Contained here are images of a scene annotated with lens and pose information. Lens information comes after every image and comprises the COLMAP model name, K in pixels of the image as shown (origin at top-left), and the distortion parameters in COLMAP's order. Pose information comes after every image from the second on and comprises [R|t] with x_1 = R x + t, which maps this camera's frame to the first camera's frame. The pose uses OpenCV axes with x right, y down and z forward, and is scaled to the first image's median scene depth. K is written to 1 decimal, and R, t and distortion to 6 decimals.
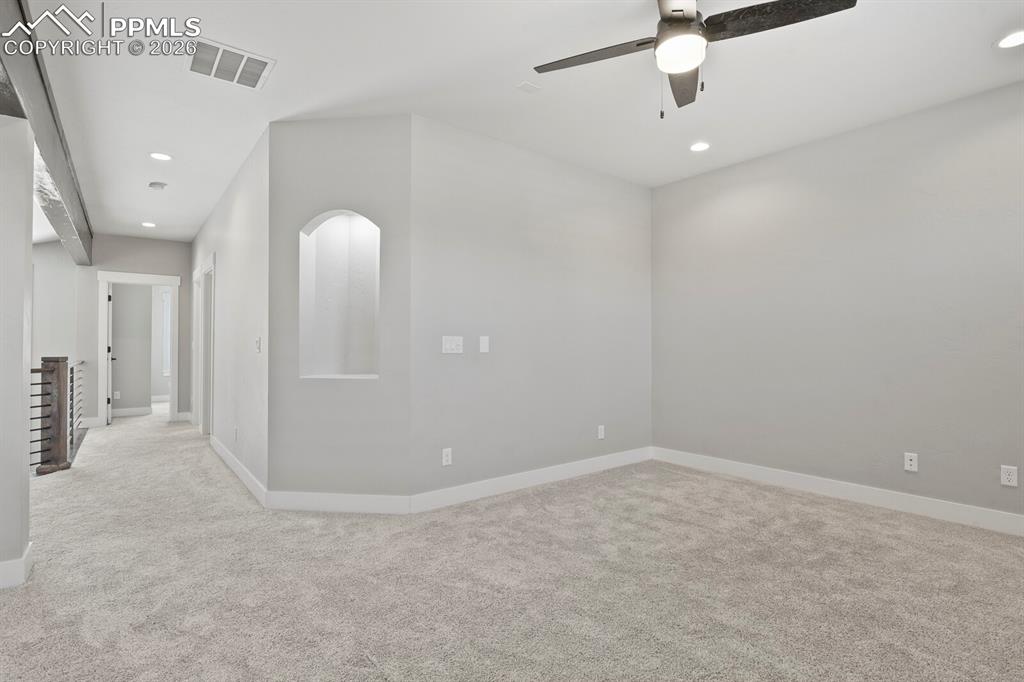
lens RADIAL K [[496.0, 0, 512.2], [0, 496.0, 341.8], [0, 0, 1]] dist [-0.007960, -0.006306]
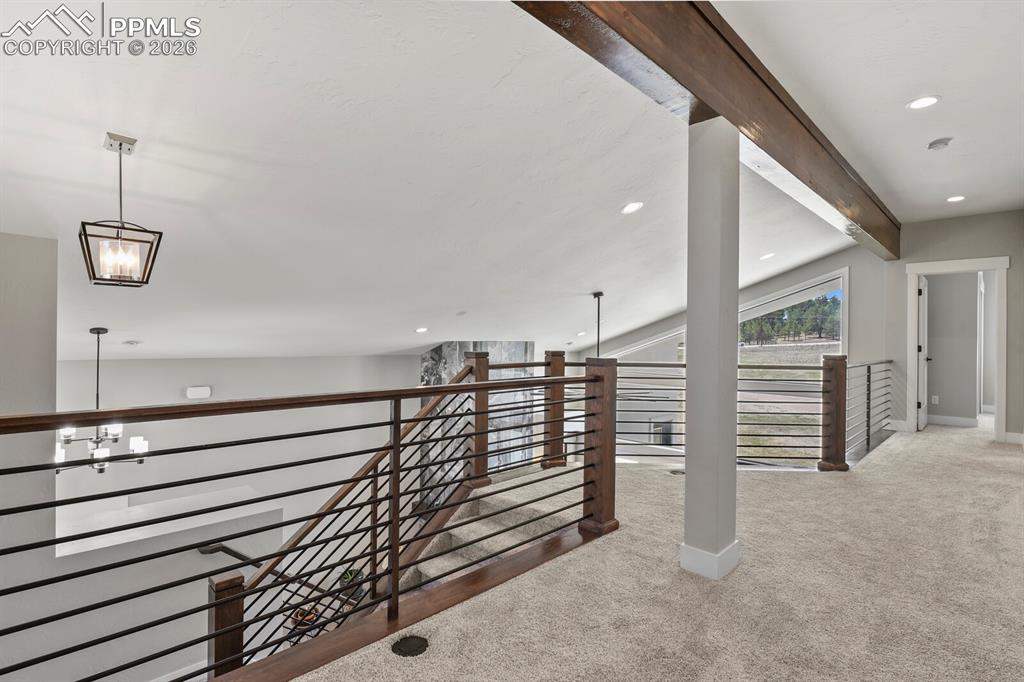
lens RADIAL K [[496.0, 0, 520.6], [0, 496.0, 338.1], [0, 0, 1]] dist [-0.007960, -0.006306]
pose [[0.130963, -0.000450, -0.991387, -0.020955], [-0.004592, 0.999989, -0.001061, 0.000473], [0.991377, 0.004691, 0.130959, 0.199946]]
